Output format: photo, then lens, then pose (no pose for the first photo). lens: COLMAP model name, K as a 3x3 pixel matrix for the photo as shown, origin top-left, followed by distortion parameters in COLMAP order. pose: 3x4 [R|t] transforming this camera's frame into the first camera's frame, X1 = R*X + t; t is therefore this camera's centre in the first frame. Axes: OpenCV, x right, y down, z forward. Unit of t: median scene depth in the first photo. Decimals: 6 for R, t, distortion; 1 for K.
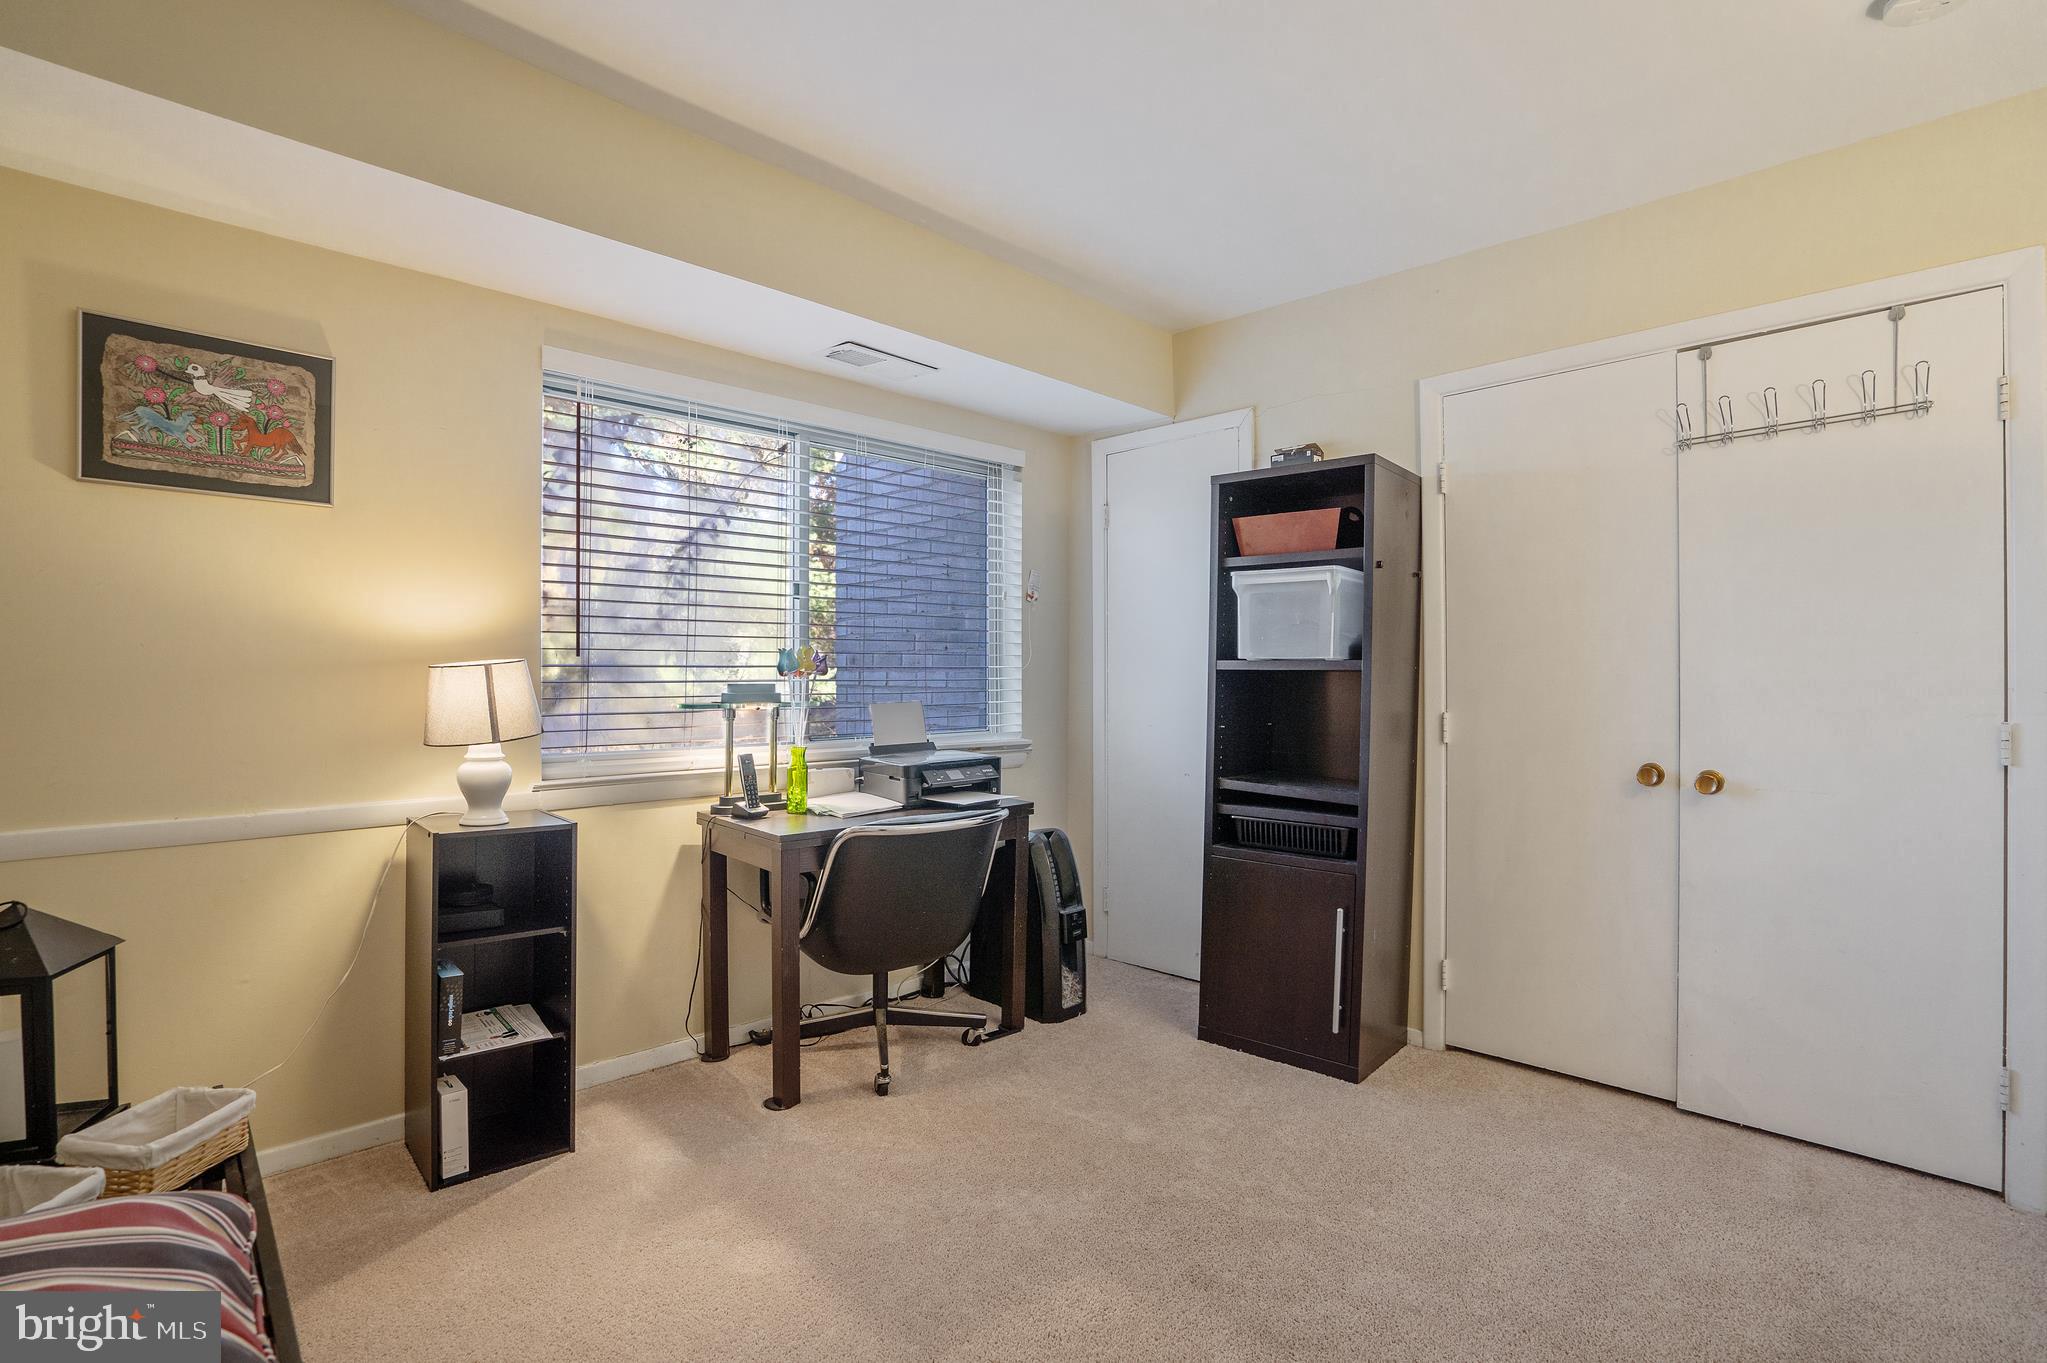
lens RADIAL K [[963.7, 0, 1025.3], [0, 963.7, 679.2], [0, 0, 1]] dist [-0.040855, 0.019665]
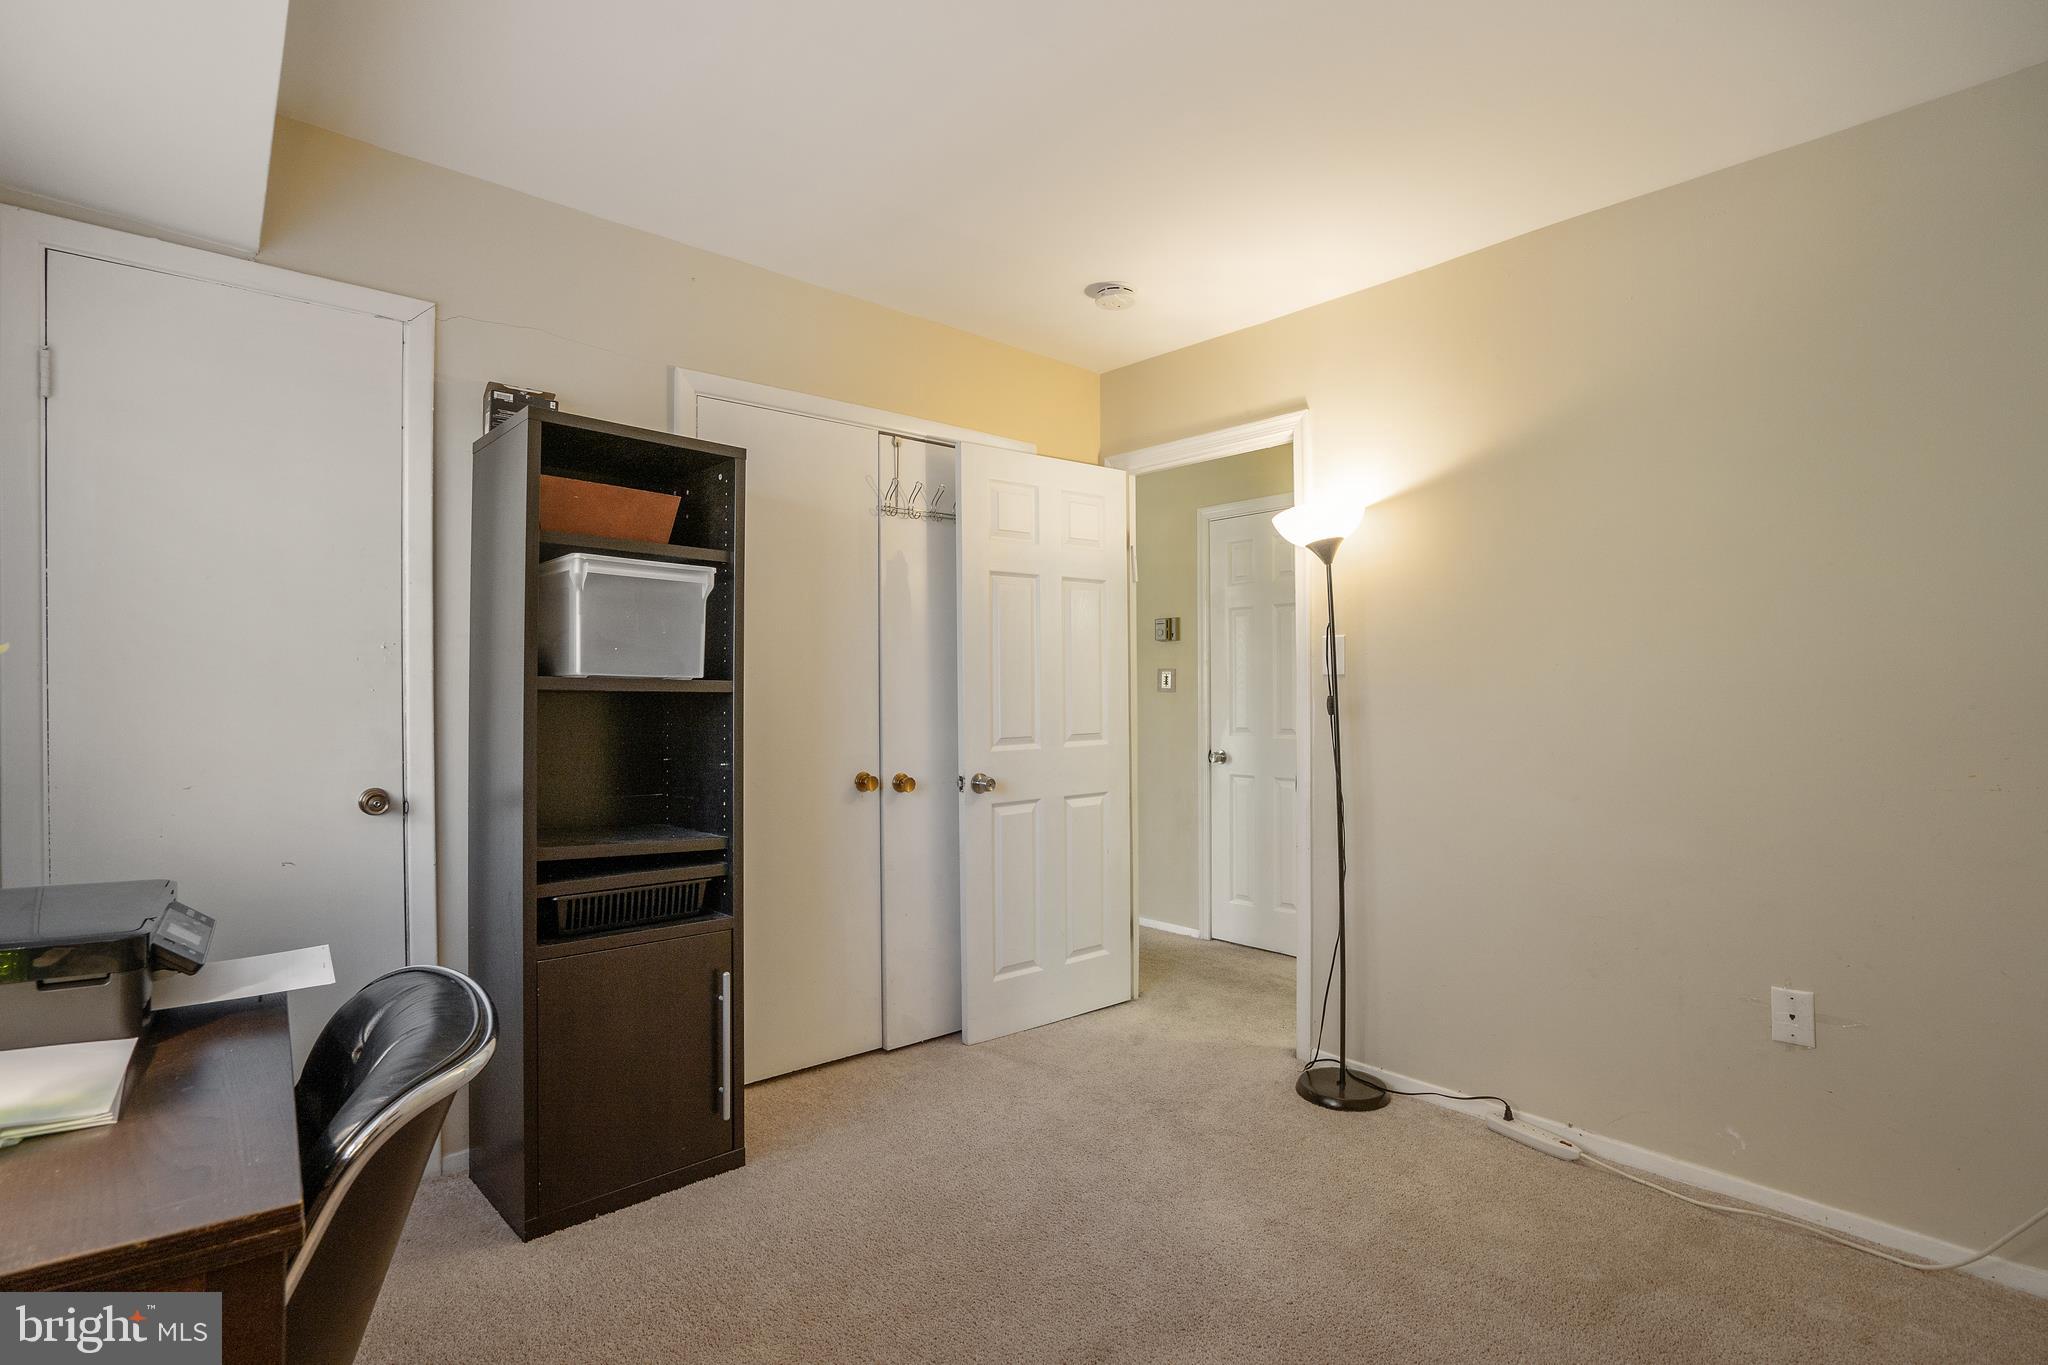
lens RADIAL K [[964.2, 0, 1026.9], [0, 964.2, 695.8], [0, 0, 1]] dist [-0.040855, 0.019665]
pose [[0.090480, 0.001450, 0.995897, -0.536586], [0.002473, 0.999996, -0.001680, -0.004326], [-0.995895, 0.002615, 0.090476, 0.710704]]
